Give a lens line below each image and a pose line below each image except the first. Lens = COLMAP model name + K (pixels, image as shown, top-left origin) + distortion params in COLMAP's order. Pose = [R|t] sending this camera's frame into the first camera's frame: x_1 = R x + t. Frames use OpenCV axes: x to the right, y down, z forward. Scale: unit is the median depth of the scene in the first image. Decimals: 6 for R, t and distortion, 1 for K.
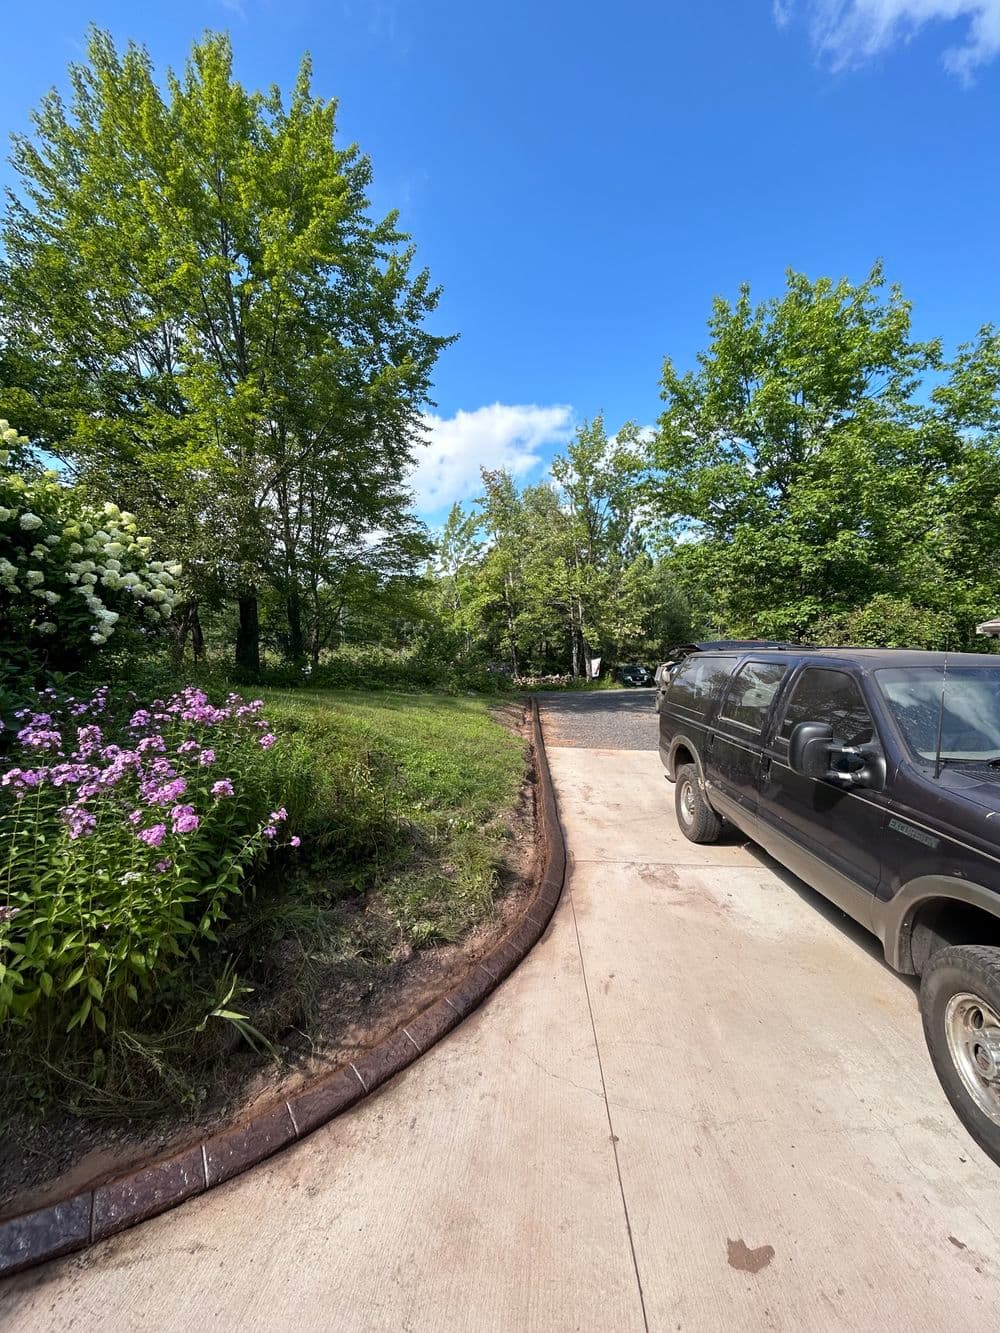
lens RADIAL K [[536.5, 0, 500.1], [0, 536.5, 668.7], [0, 0, 1]] dist [-0.000808, -0.000143]
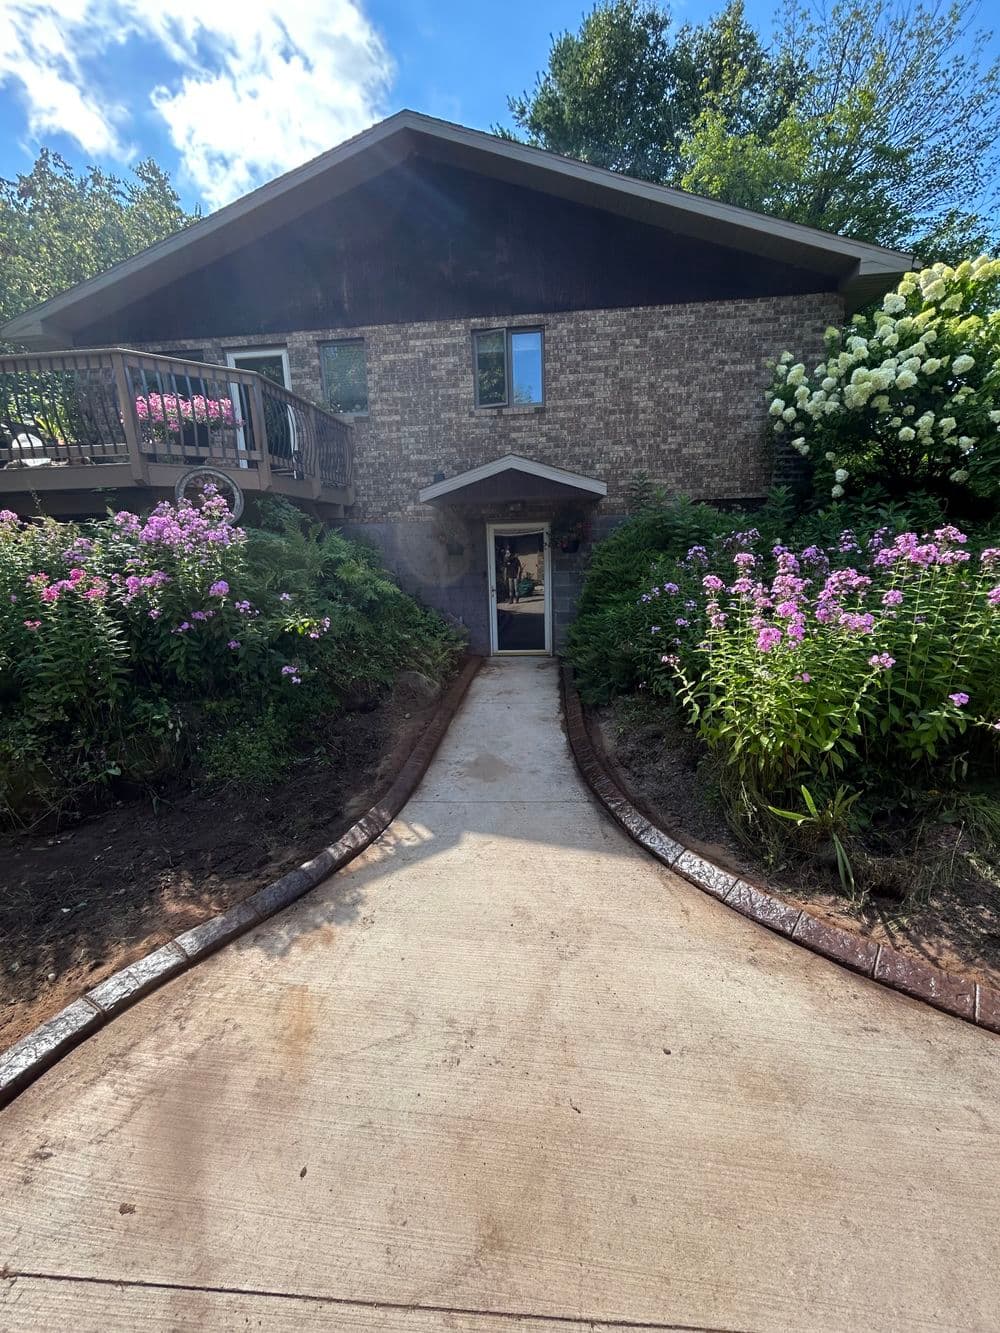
lens RADIAL K [[536.5, 0, 498.7], [0, 536.5, 662.7], [0, 0, 1]] dist [-0.000808, -0.000143]
pose [[-0.039765, 0.224408, -0.973684, 0.504328], [0.008768, 0.974495, 0.224237, 0.065829], [0.999171, 0.000380, -0.040718, 0.386278]]
